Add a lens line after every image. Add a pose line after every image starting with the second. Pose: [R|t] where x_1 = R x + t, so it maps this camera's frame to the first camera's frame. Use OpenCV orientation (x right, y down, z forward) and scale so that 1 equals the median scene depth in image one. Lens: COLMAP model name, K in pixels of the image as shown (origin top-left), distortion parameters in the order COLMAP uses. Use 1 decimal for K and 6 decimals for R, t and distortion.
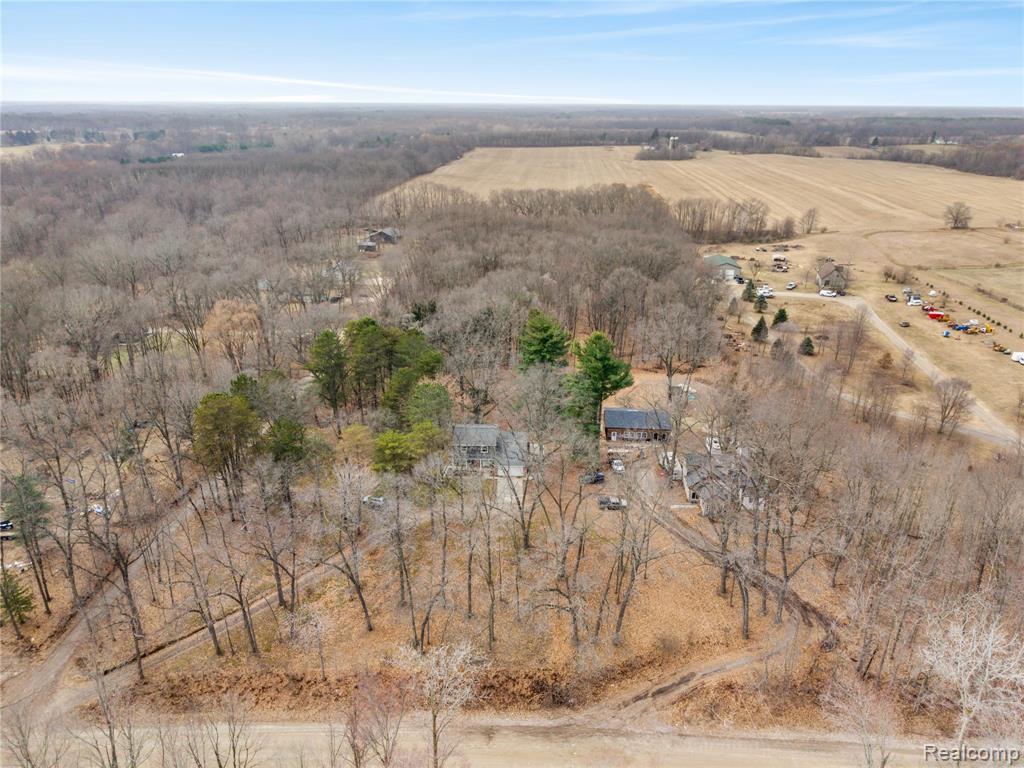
lens RADIAL K [[689.6, 0, 512.0], [0, 689.6, 384.0], [0, 0, 1]] dist [0.028090, -0.024233]
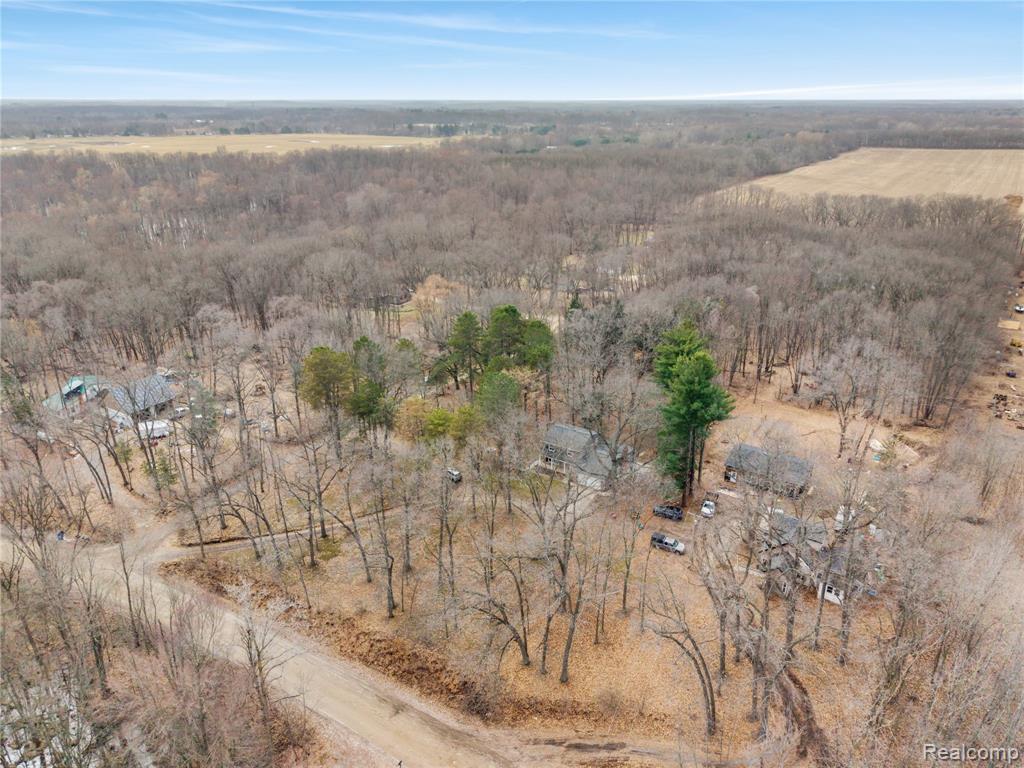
lens RADIAL K [[689.6, 0, 512.0], [0, 689.6, 384.0], [0, 0, 1]] dist [0.028090, -0.024233]
pose [[0.863641, 0.188102, -0.467698, 0.075838], [-0.185964, 0.981220, 0.051237, -0.008316], [0.468553, 0.042725, 0.882402, 0.022089]]
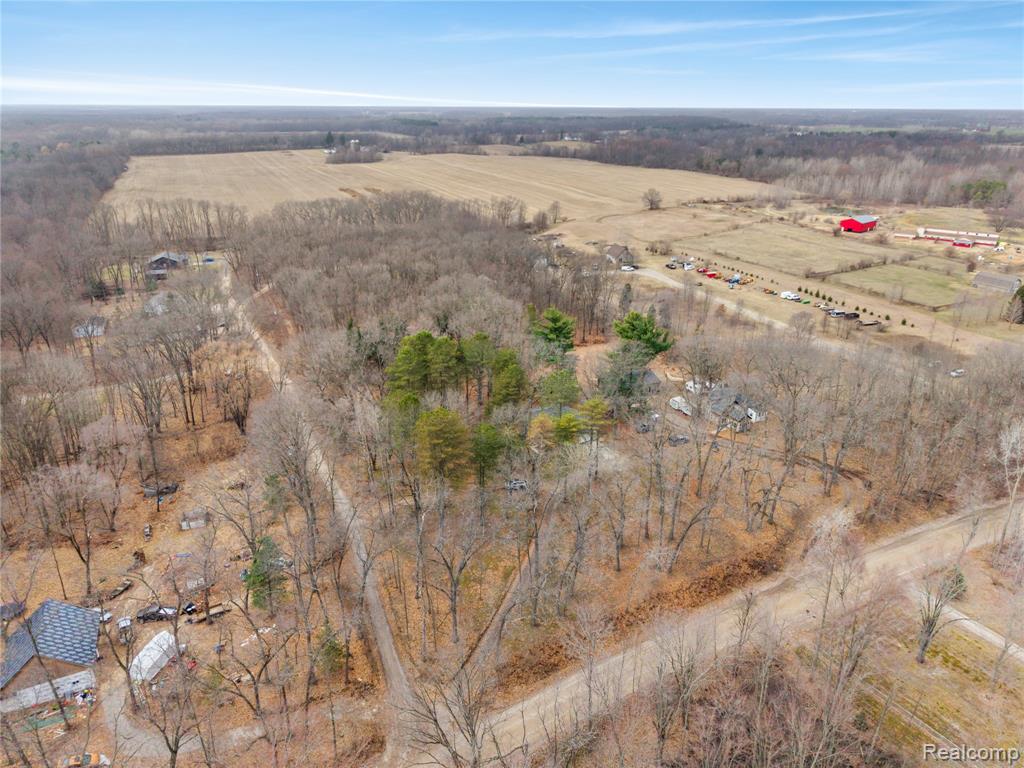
lens RADIAL K [[689.6, 0, 512.0], [0, 689.6, 384.0], [0, 0, 1]] dist [0.028090, -0.024233]
pose [[0.874638, -0.186395, 0.447511, -0.161365], [0.186026, 0.981503, 0.045232, -0.010881], [-0.447664, 0.043688, 0.893134, -0.003194]]
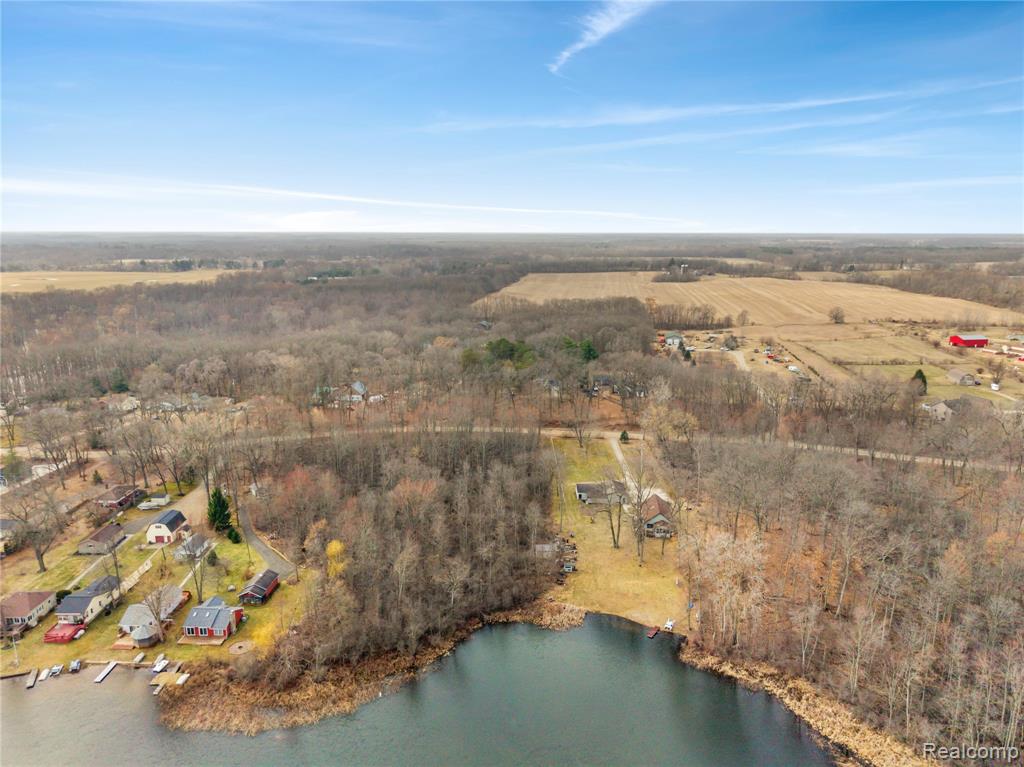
lens RADIAL K [[689.6, 0, 512.0], [0, 689.6, 383.5], [0, 0, 1]] dist [0.028090, -0.024233]
pose [[0.997933, 0.007835, -0.063789, -0.000680], [-0.018432, 0.985738, -0.167274, 0.145024], [0.061569, 0.168103, 0.983845, -0.440684]]
